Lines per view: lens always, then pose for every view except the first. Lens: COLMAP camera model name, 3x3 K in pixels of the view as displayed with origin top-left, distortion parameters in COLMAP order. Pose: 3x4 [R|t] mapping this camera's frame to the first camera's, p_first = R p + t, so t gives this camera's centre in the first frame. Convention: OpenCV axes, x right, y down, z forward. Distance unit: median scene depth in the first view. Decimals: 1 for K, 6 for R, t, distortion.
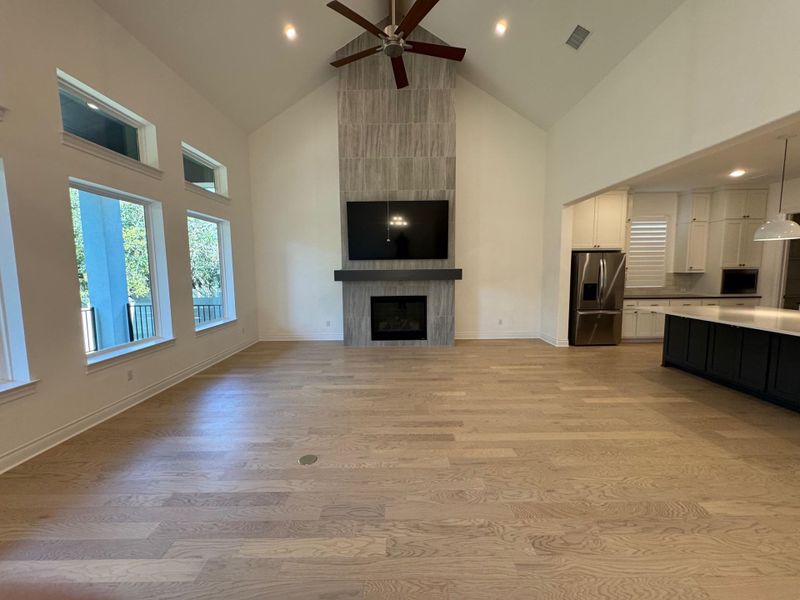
lens RADIAL K [[322.4, 0, 402.6], [0, 322.4, 300.1], [0, 0, 1]] dist [-0.001586, -0.000469]
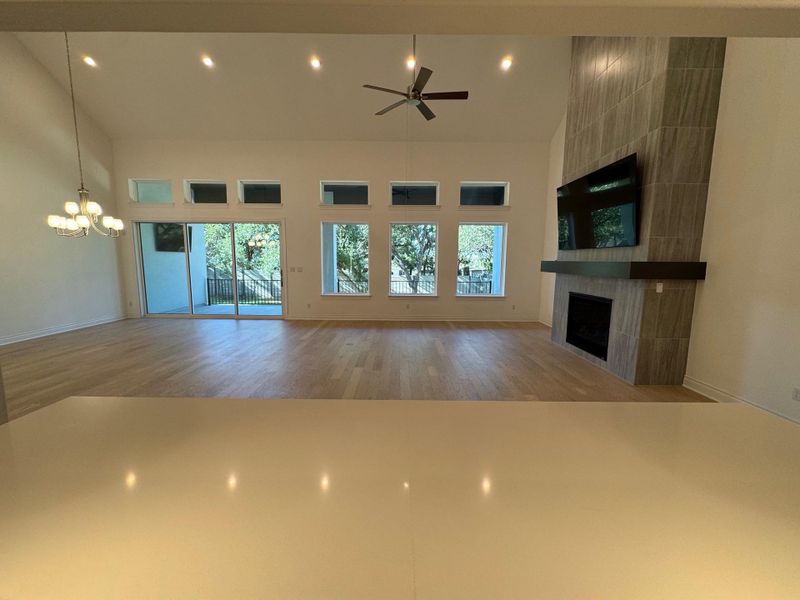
lens RADIAL K [[322.4, 0, 398.2], [0, 322.4, 301.5], [0, 0, 1]] dist [-0.001586, -0.000469]
pose [[-0.010801, 0.136047, -0.990644, 0.807778], [-0.105938, 0.984970, 0.136423, -0.057178], [0.994314, 0.106420, 0.003774, 0.559225]]
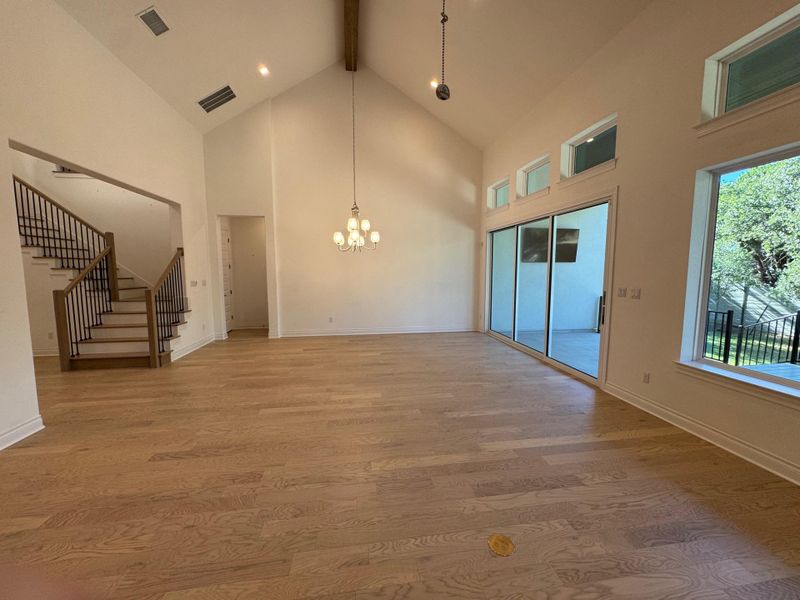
lens RADIAL K [[322.4, 0, 396.0], [0, 322.4, 297.9], [0, 0, 1]] dist [-0.001586, -0.000469]
pose [[-0.991260, 0.023414, -0.129832, 0.002481], [-0.001107, 0.982614, 0.185655, -0.064942], [0.131922, 0.184176, -0.974000, 0.669244]]
